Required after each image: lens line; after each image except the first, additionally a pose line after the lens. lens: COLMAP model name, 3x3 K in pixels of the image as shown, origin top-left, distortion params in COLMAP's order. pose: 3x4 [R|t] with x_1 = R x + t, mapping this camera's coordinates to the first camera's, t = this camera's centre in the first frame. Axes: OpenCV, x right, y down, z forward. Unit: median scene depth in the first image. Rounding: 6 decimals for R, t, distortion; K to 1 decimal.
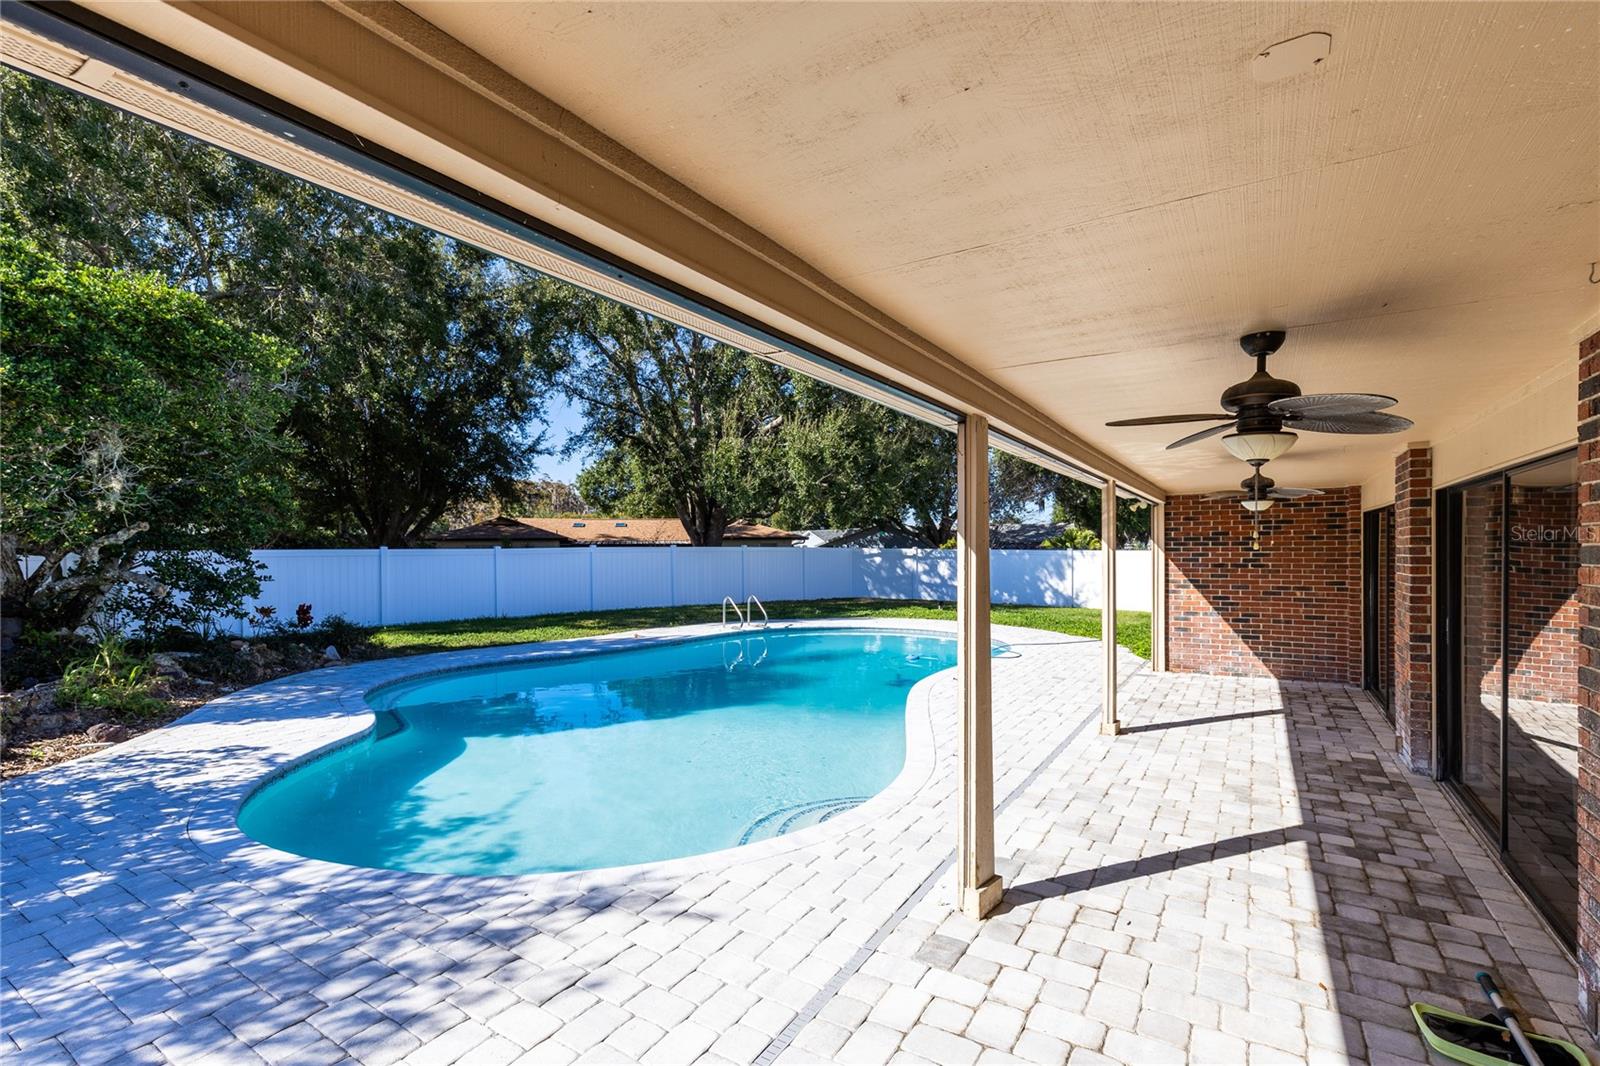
lens RADIAL K [[734.4, 0, 801.0], [0, 734.4, 548.3], [0, 0, 1]] dist [0.001642, -0.000575]
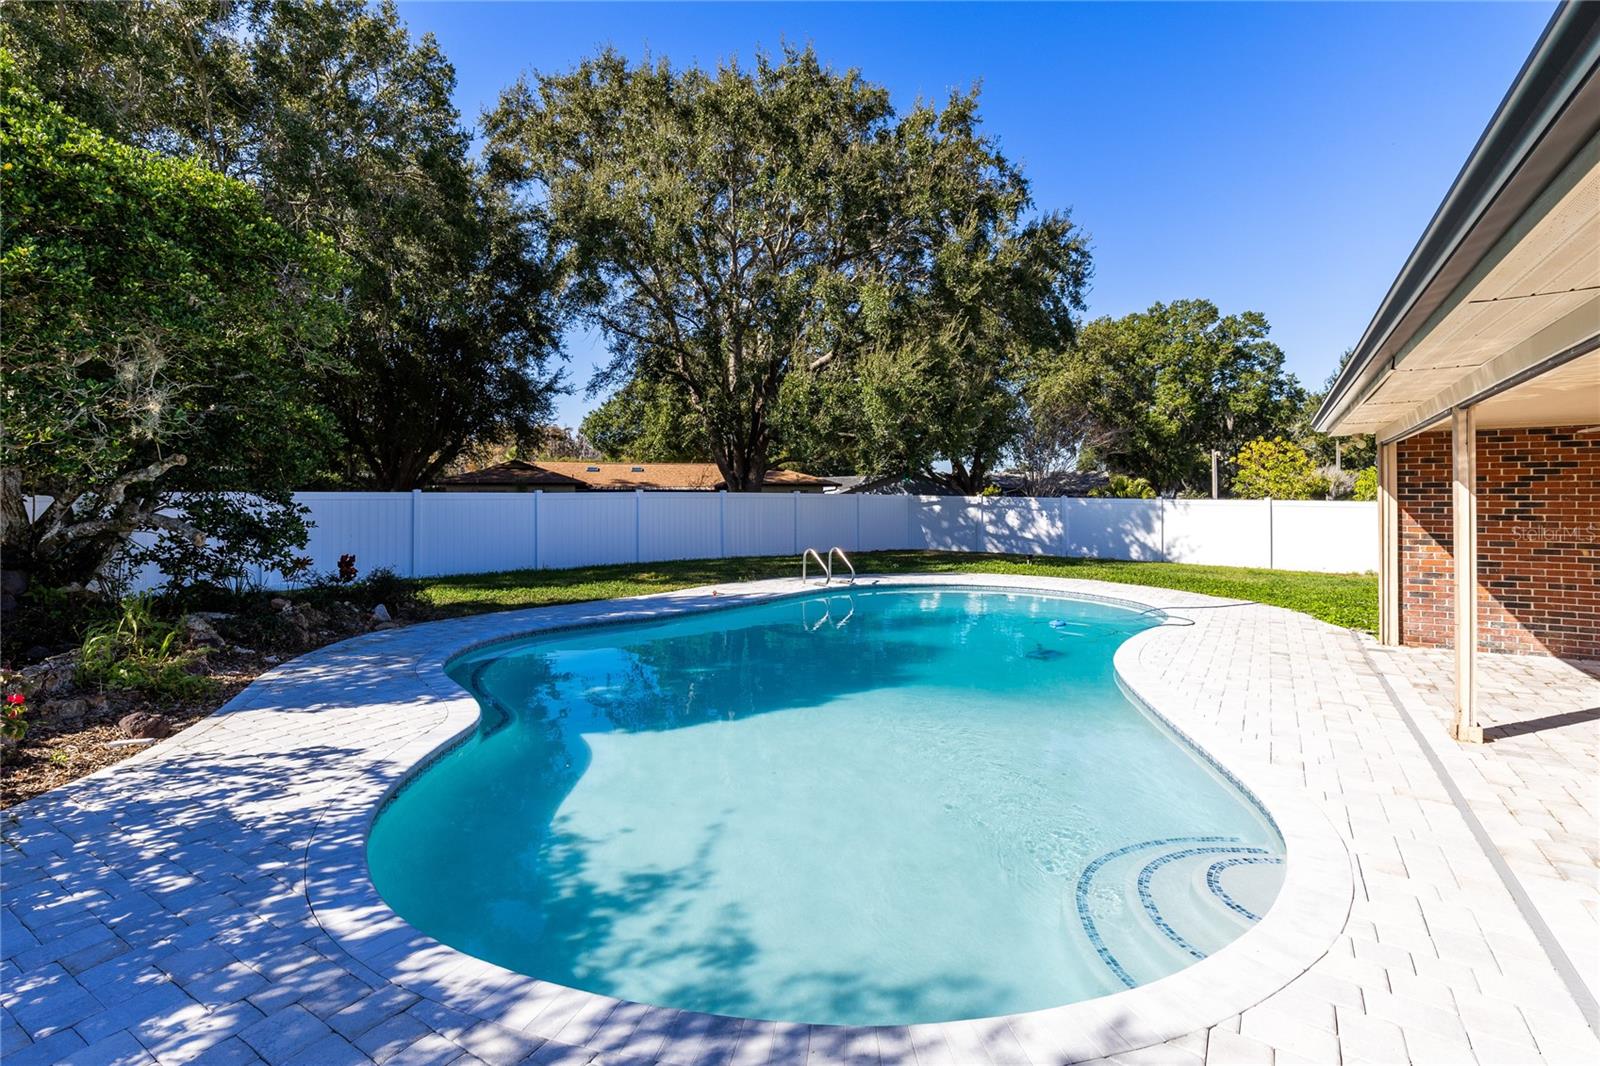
lens RADIAL K [[734.4, 0, 765.1], [0, 734.4, 482.3], [0, 0, 1]] dist [0.001642, -0.000575]
pose [[0.999959, 0.007070, -0.005592, -0.213111], [-0.007179, 0.999778, -0.019816, 0.005848], [0.005450, 0.019856, 0.999788, 0.167575]]
